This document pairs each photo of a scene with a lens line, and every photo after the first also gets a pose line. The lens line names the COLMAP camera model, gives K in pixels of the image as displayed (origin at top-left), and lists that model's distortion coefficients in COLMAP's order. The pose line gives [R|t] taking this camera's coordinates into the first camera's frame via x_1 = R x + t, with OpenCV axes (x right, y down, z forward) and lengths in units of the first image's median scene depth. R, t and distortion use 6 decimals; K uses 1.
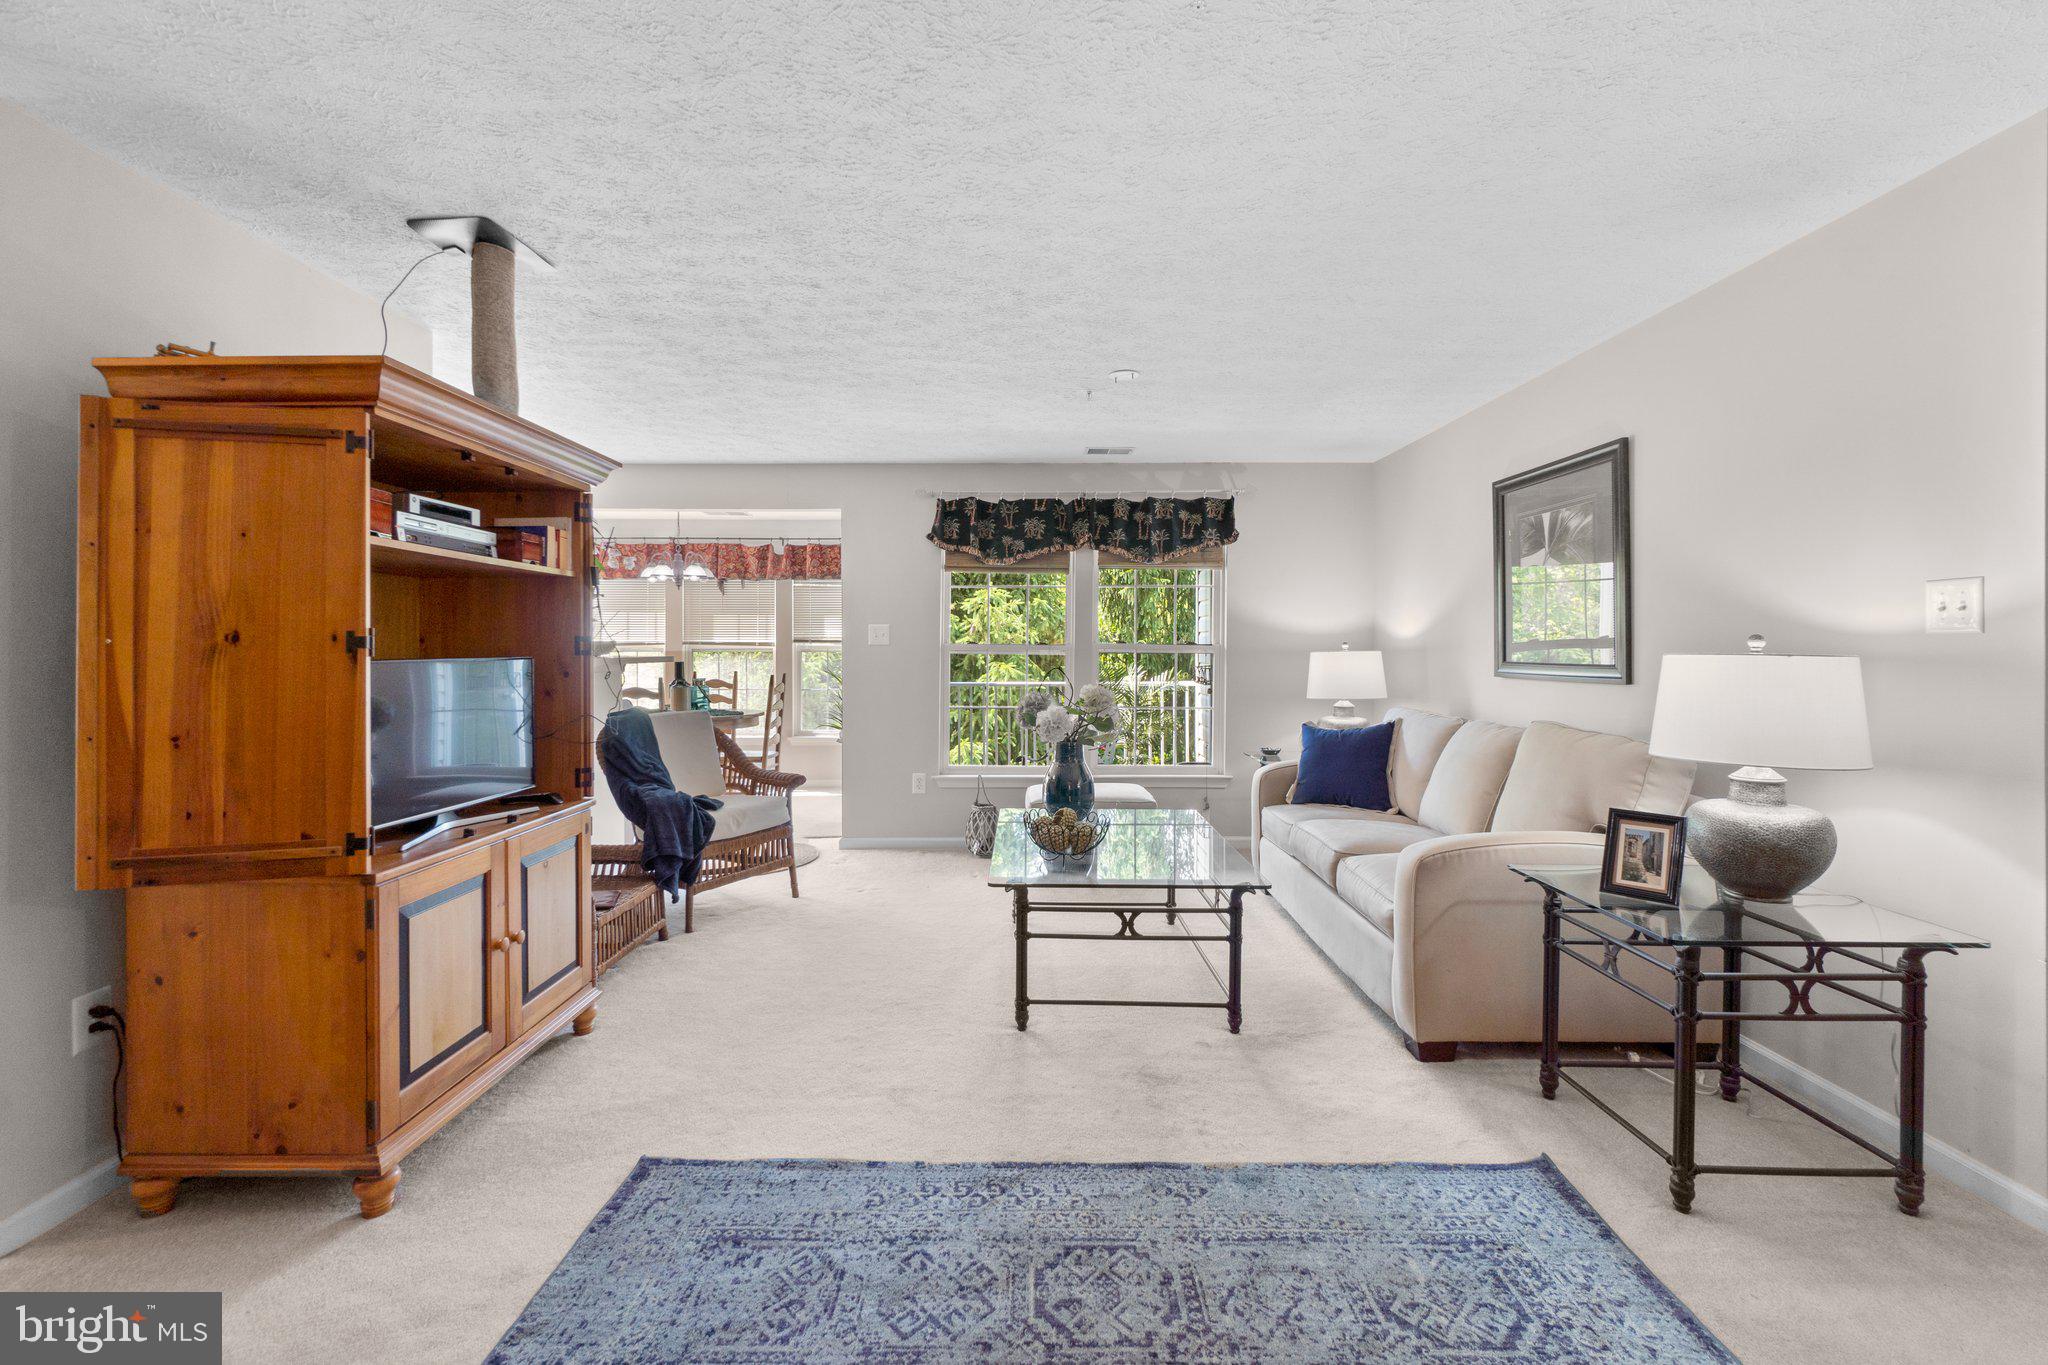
lens RADIAL K [[896.8, 0, 1022.1], [0, 896.8, 655.7], [0, 0, 1]] dist [-0.000199, -0.000339]
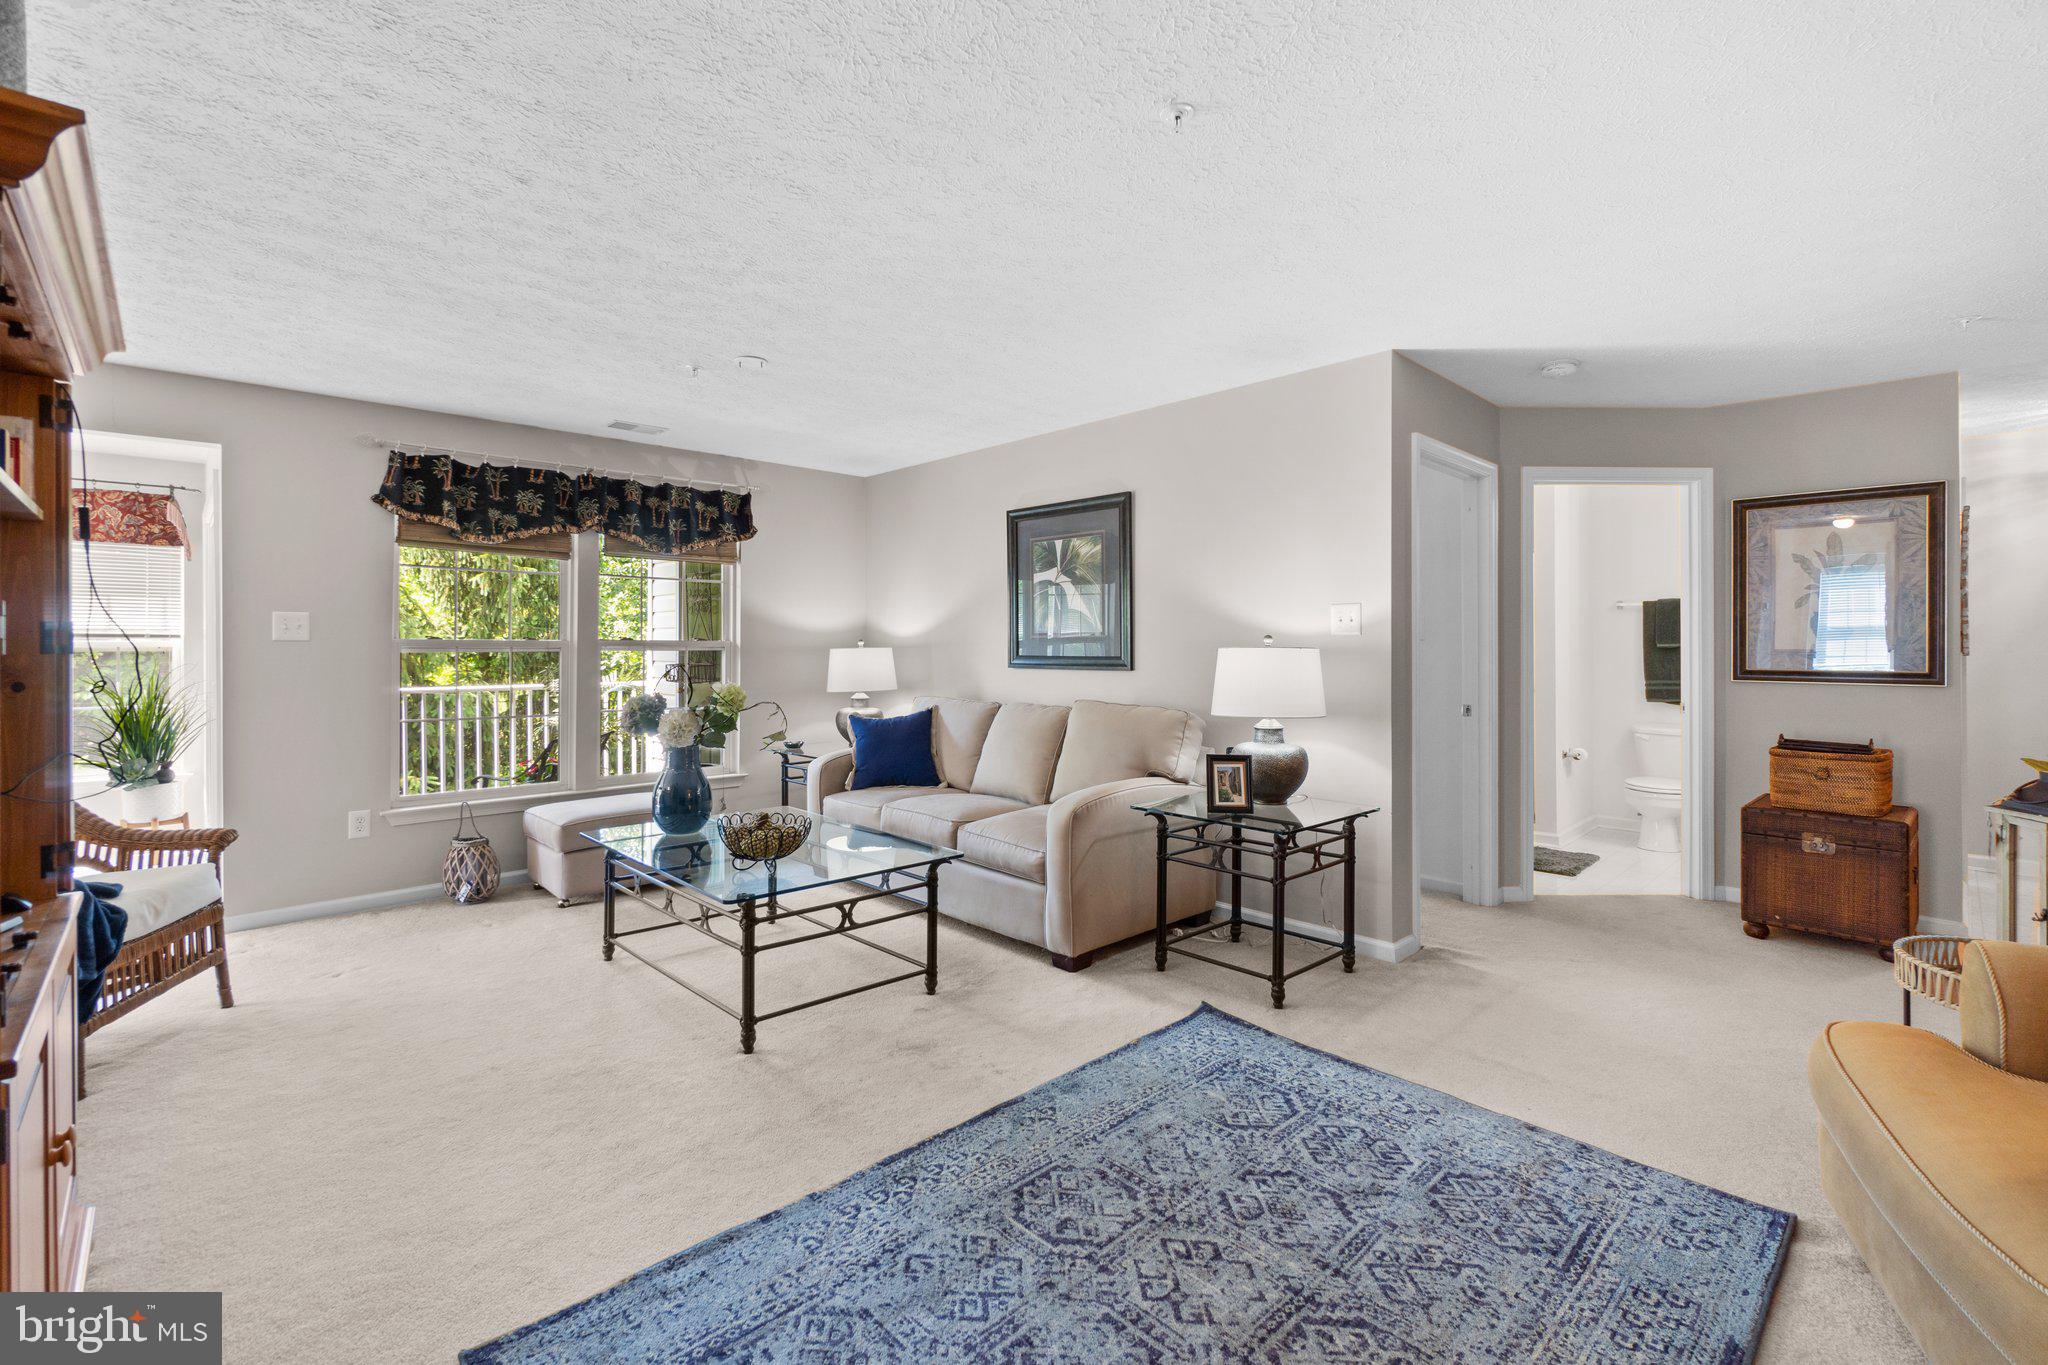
lens RADIAL K [[896.8, 0, 1022.1], [0, 896.8, 655.7], [0, 0, 1]] dist [-0.000199, -0.000339]
pose [[0.722468, -0.008283, 0.691355, -0.463529], [0.006751, 0.999965, 0.004927, 0.001521], [-0.691371, 0.001108, 0.722499, 0.136116]]
